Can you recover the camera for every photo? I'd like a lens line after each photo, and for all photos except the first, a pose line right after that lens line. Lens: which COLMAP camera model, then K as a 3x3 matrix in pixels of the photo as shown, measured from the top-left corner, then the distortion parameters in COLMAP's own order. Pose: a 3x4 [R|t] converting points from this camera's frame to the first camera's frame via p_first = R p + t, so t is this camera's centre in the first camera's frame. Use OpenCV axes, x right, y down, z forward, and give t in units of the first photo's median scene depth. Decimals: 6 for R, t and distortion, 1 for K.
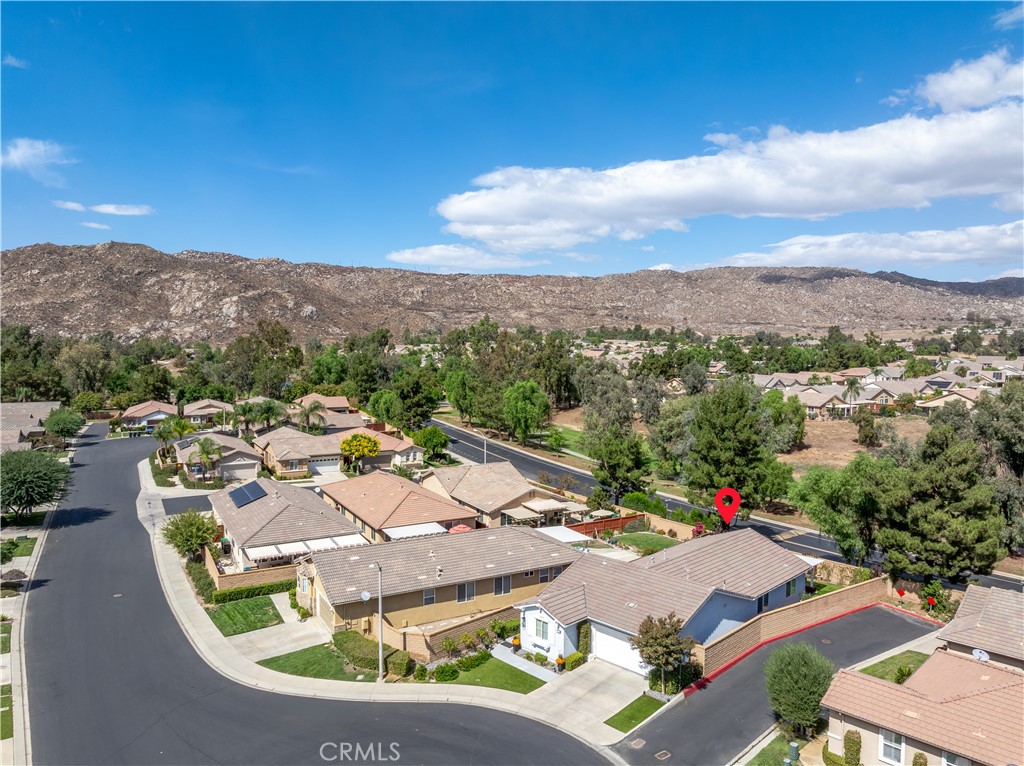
lens RADIAL K [[731.1, 0, 517.9], [0, 731.1, 382.2], [0, 0, 1]] dist [-0.024792, 0.005966]
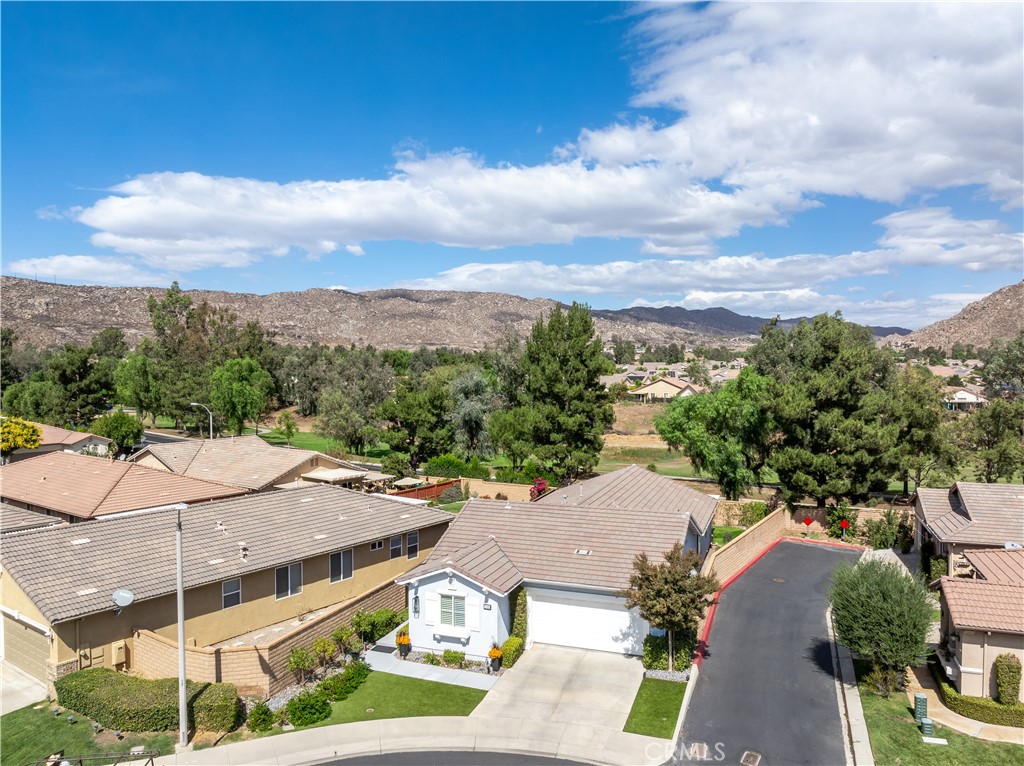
lens RADIAL K [[756.6, 0, 512.0], [0, 756.6, 383.0], [0, 0, 1]] dist [-0.027014, 0.006608]
pose [[0.909214, -0.018303, 0.415926, -0.121820], [0.032677, 0.999088, -0.027466, 0.112472], [-0.415044, 0.038564, 0.908983, 0.266184]]
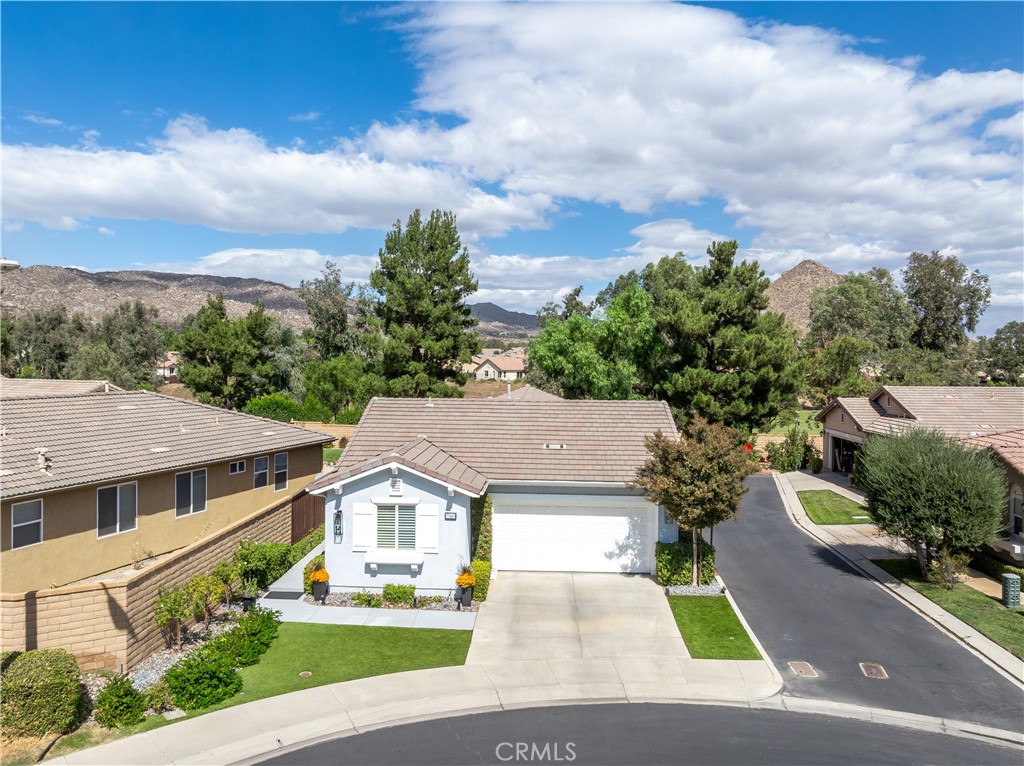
lens RADIAL K [[772.9, 0, 510.4], [0, 772.9, 355.2], [0, 0, 1]] dist [-0.036404, 0.026796]
pose [[0.746744, 0.001092, 0.665110, -0.143128], [0.038764, 0.998227, -0.045161, 0.176620], [-0.663981, 0.059506, 0.745378, 0.415468]]
